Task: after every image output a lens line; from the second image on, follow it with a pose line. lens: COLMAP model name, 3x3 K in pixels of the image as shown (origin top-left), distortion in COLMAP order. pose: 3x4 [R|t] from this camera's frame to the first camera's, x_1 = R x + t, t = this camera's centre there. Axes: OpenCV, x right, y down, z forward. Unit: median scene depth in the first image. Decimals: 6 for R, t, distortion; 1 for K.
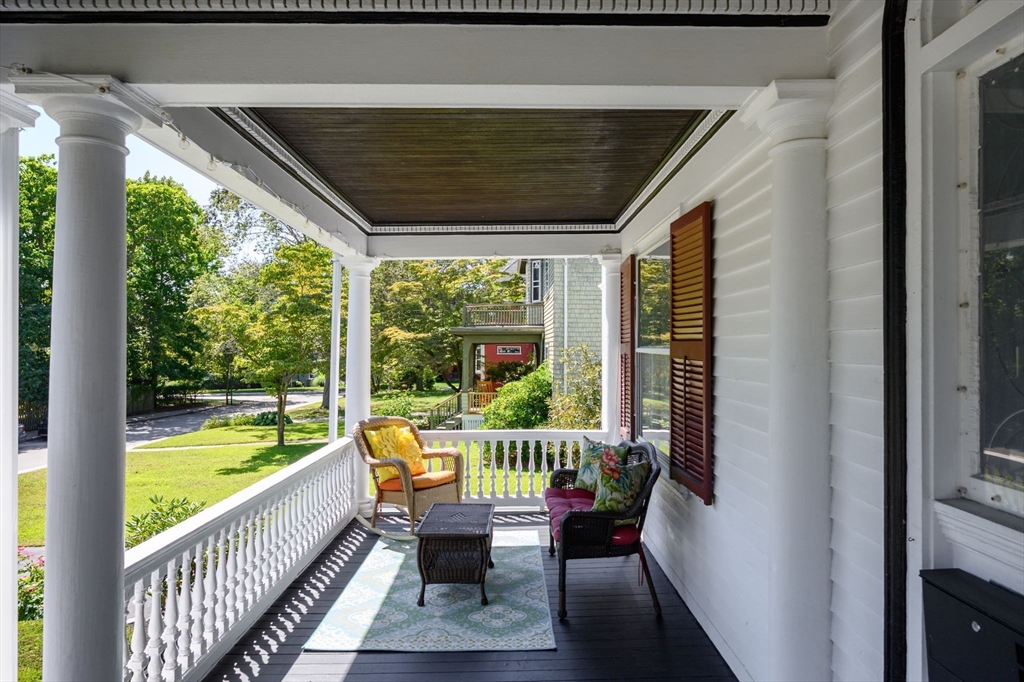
lens RADIAL K [[407.0, 0, 515.1], [0, 407.0, 343.7], [0, 0, 1]] dist [0.001068, 0.000047]
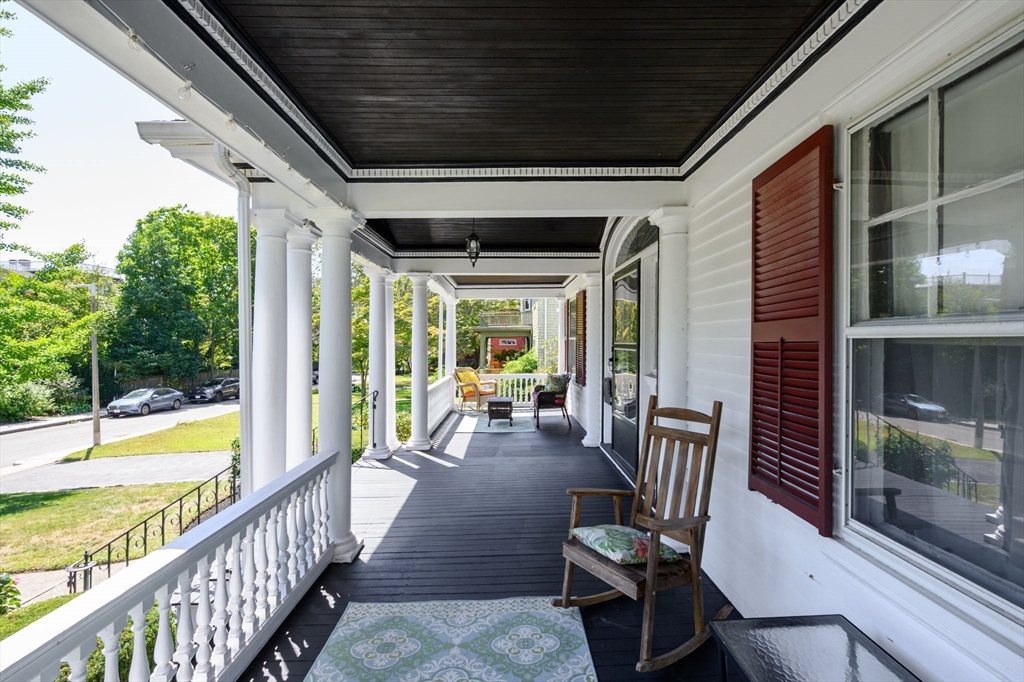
lens RADIAL K [[407.0, 0, 513.4], [0, 407.0, 342.3], [0, 0, 1]] dist [0.001068, 0.000047]
pose [[0.999763, -0.002189, 0.021663, -0.082468], [0.002012, 0.999965, 0.008162, 0.015266], [-0.021680, -0.008116, 0.999732, -1.293600]]
